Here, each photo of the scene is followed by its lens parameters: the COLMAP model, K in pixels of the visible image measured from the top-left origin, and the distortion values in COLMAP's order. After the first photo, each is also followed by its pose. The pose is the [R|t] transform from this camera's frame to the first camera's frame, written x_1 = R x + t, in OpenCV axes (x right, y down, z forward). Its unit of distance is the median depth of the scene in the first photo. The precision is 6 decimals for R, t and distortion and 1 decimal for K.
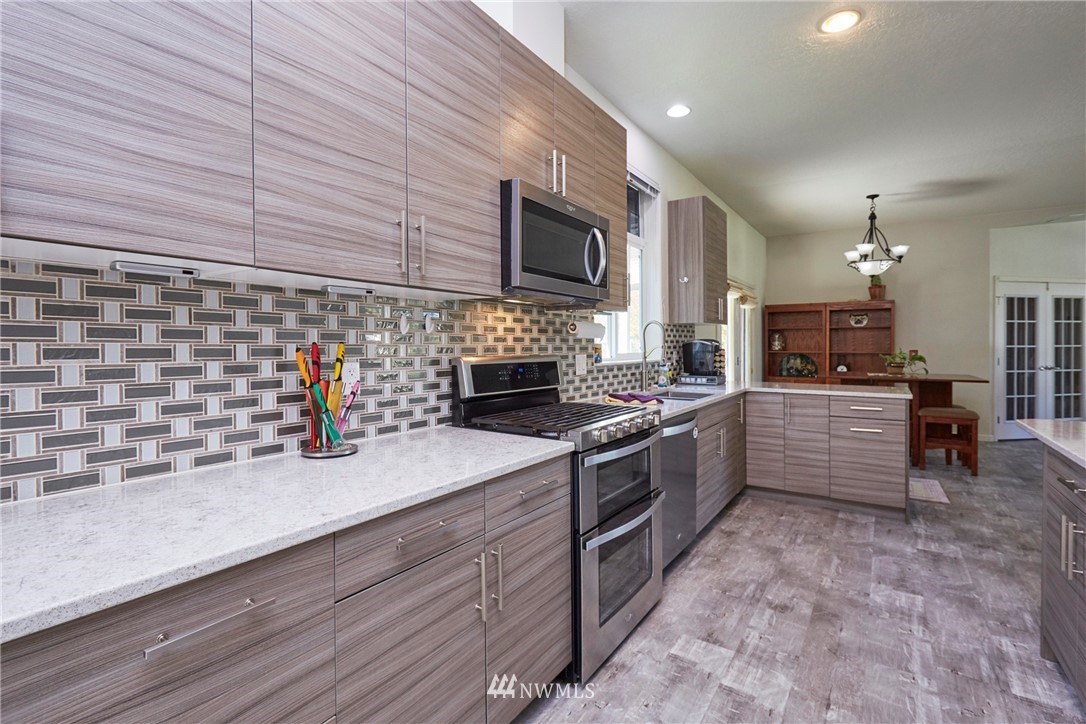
lens RADIAL K [[496.7, 0, 560.1], [0, 496.7, 343.0], [0, 0, 1]] dist [-0.004909, -0.000986]
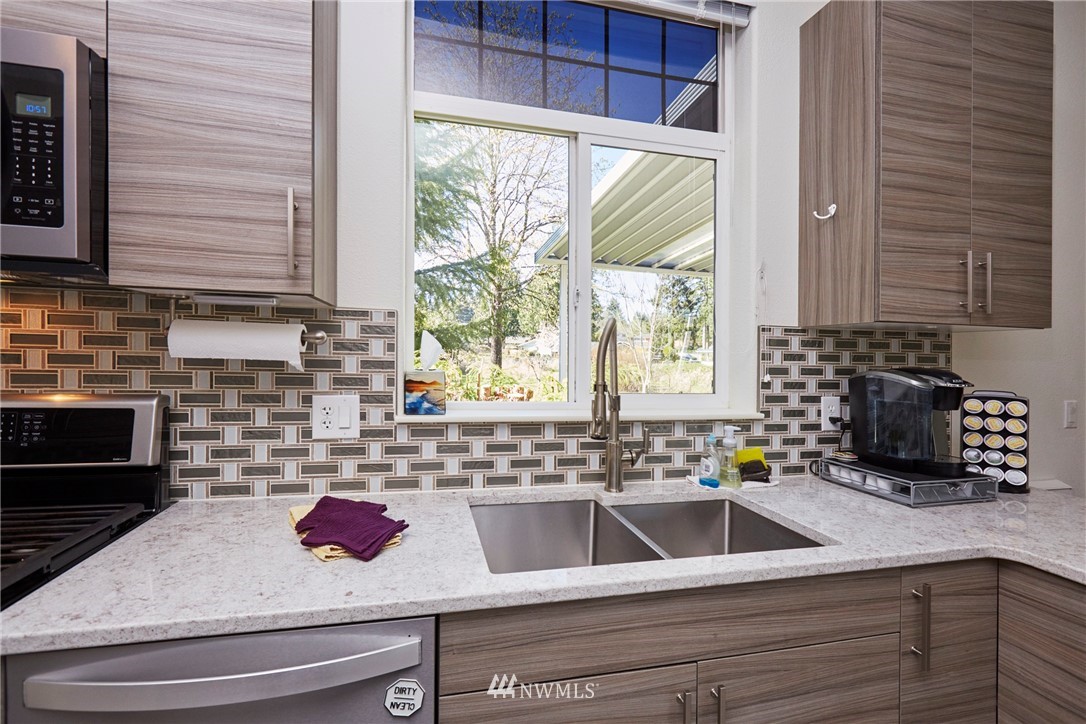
lens RADIAL K [[521.6, 0, 568.4], [0, 521.6, 376.2], [0, 0, 1]] dist [-0.004338, -0.000596]
pose [[0.738648, 0.010300, -0.674013, 0.473114], [-0.010220, 0.999939, 0.004080, 0.001958], [0.674014, 0.003875, 0.738708, 0.715466]]
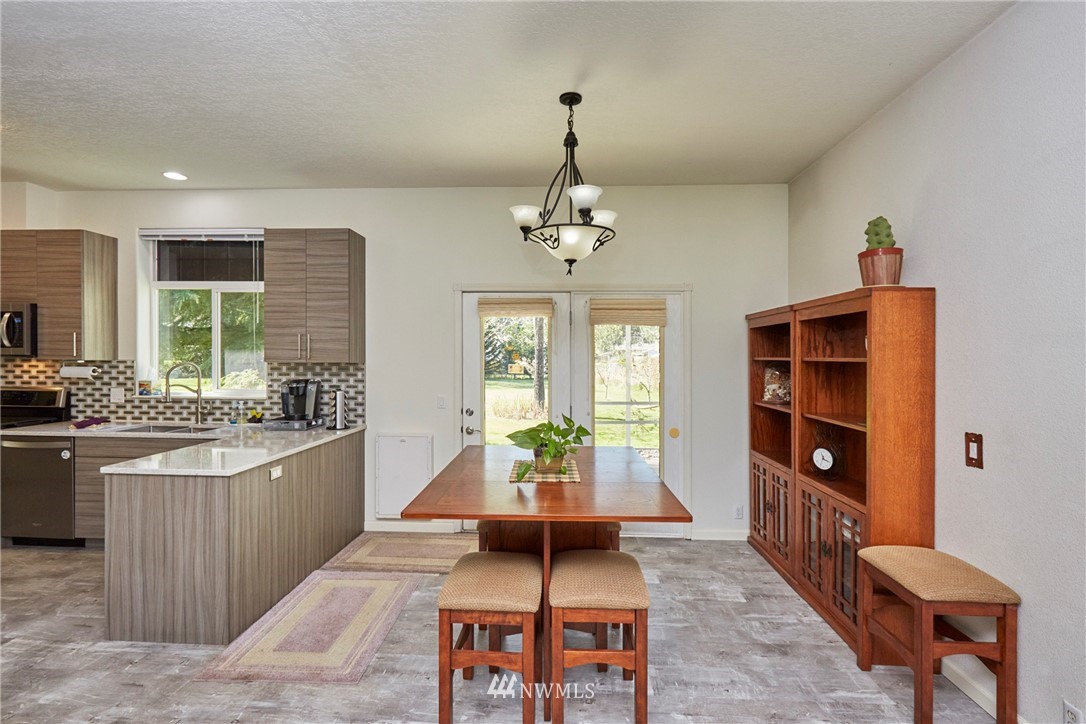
lens RADIAL K [[496.7, 0, 541.9], [0, 496.7, 362.2], [0, 0, 1]] dist [-0.004909, -0.000986]
pose [[0.511688, -0.001634, -0.859170, 1.686133], [-0.007825, 0.999948, -0.006562, -0.045957], [0.859135, 0.010081, 0.511649, 1.191317]]
